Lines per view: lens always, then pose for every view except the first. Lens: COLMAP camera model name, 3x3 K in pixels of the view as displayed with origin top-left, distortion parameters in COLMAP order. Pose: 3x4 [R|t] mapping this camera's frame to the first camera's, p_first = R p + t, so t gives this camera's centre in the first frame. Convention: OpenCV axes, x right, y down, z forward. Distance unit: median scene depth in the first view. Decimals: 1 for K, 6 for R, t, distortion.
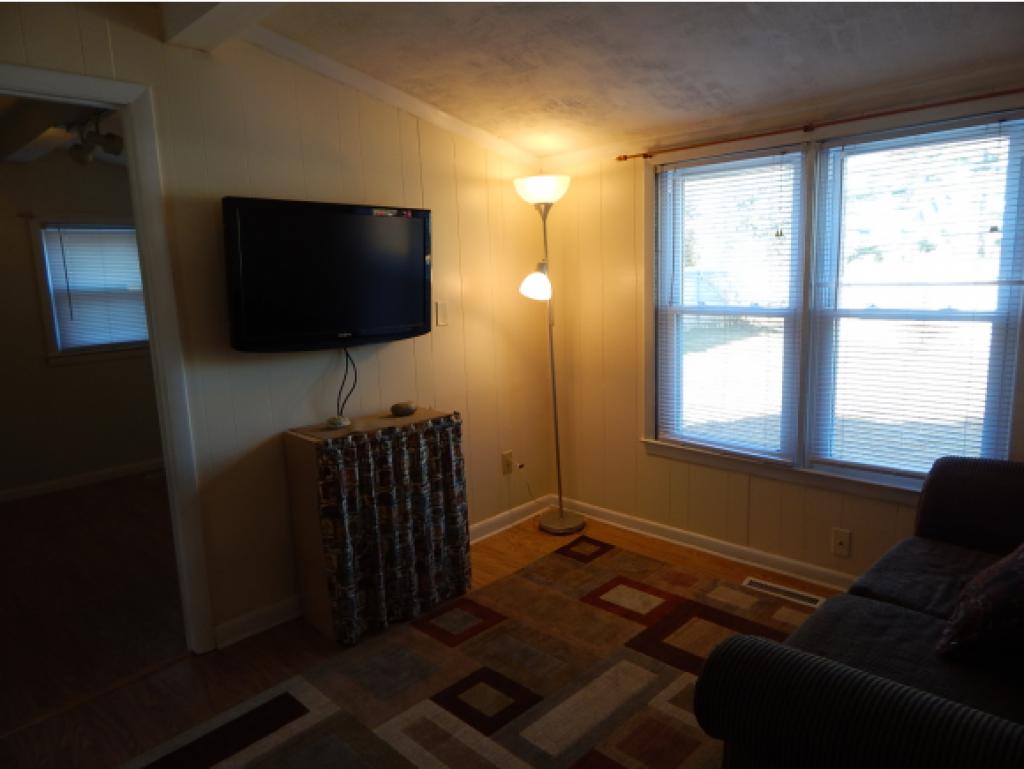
lens RADIAL K [[664.3, 0, 512.0], [0, 664.3, 384.5], [0, 0, 1]] dist [-0.000482, -0.000371]
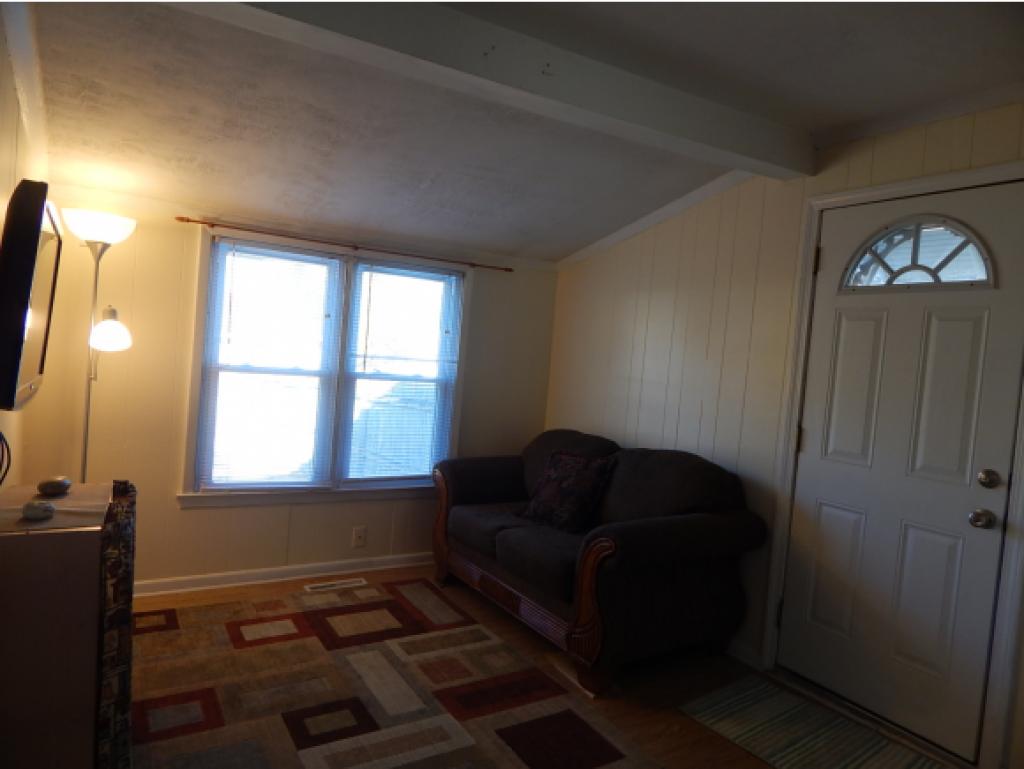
lens RADIAL K [[664.3, 0, 512.0], [0, 664.3, 384.5], [0, 0, 1]] dist [-0.000482, -0.000371]
pose [[0.246232, 0.012726, 0.969127, -0.800135], [0.078674, 0.996352, -0.033073, -0.012741], [-0.966013, 0.084389, 0.244332, 0.314486]]
